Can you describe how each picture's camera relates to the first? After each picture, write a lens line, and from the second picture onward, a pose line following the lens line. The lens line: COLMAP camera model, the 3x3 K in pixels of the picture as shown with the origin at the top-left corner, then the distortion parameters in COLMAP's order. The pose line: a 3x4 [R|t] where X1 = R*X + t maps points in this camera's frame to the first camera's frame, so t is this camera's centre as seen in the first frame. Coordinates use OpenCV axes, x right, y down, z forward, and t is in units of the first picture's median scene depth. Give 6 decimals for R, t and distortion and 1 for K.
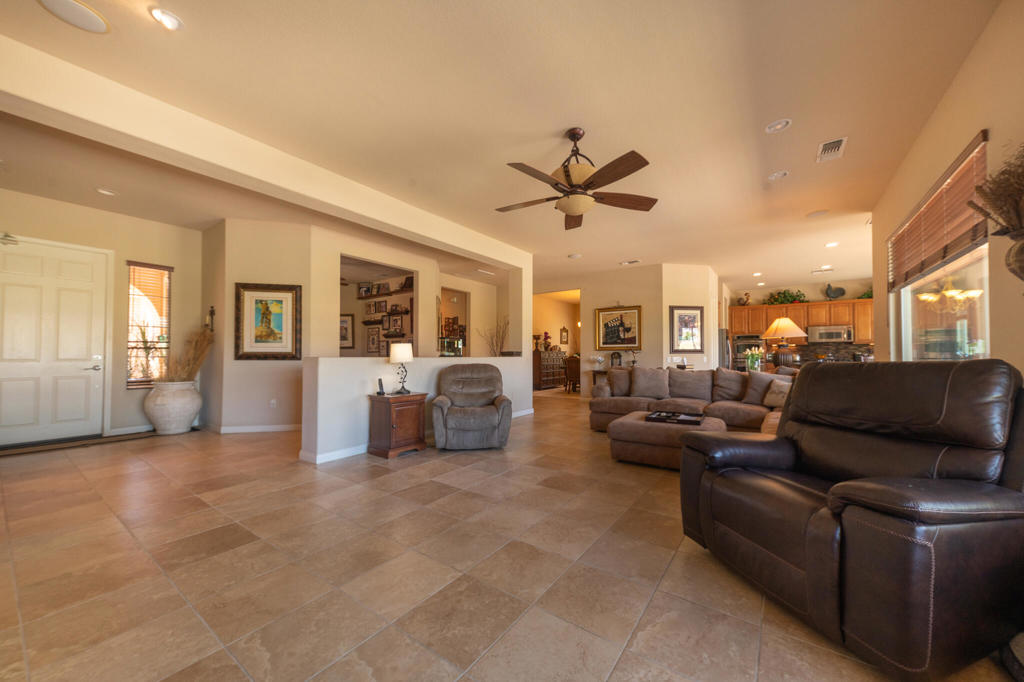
lens RADIAL K [[379.2, 0, 520.9], [0, 379.2, 346.5], [0, 0, 1]] dist [-0.000425, -0.000043]
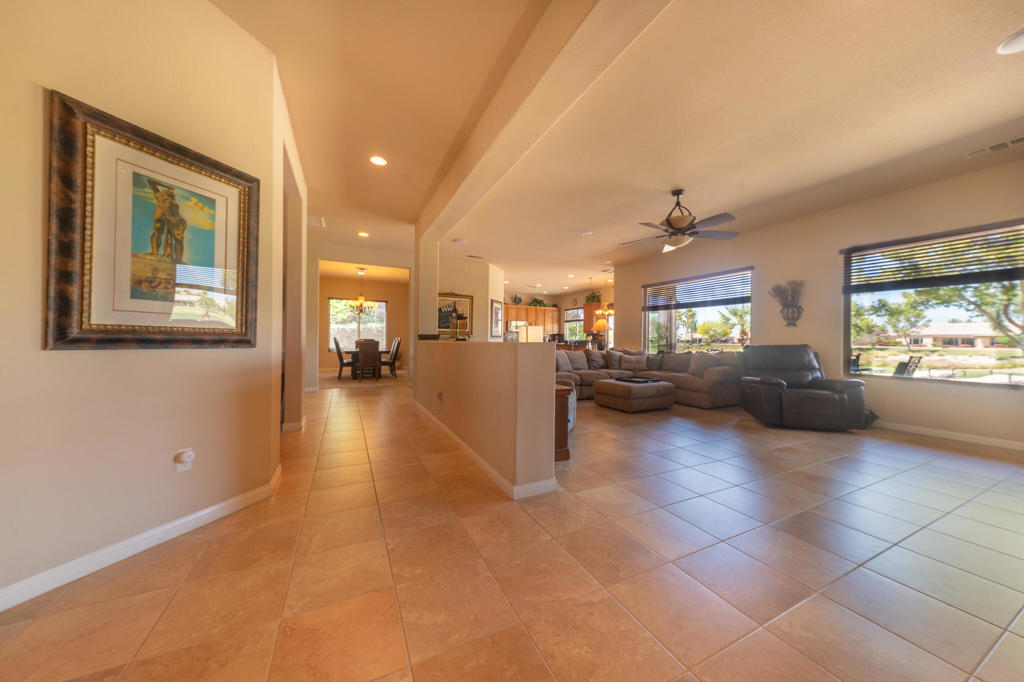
lens RADIAL K [[348.0, 0, 519.7], [0, 348.0, 337.6], [0, 0, 1]] dist [0.013685, -0.000489]
pose [[0.481191, 0.011284, 0.876543, -0.799364], [-0.033454, 0.999425, 0.005499, 0.011846], [-0.875977, -0.031970, 0.481292, 0.529090]]
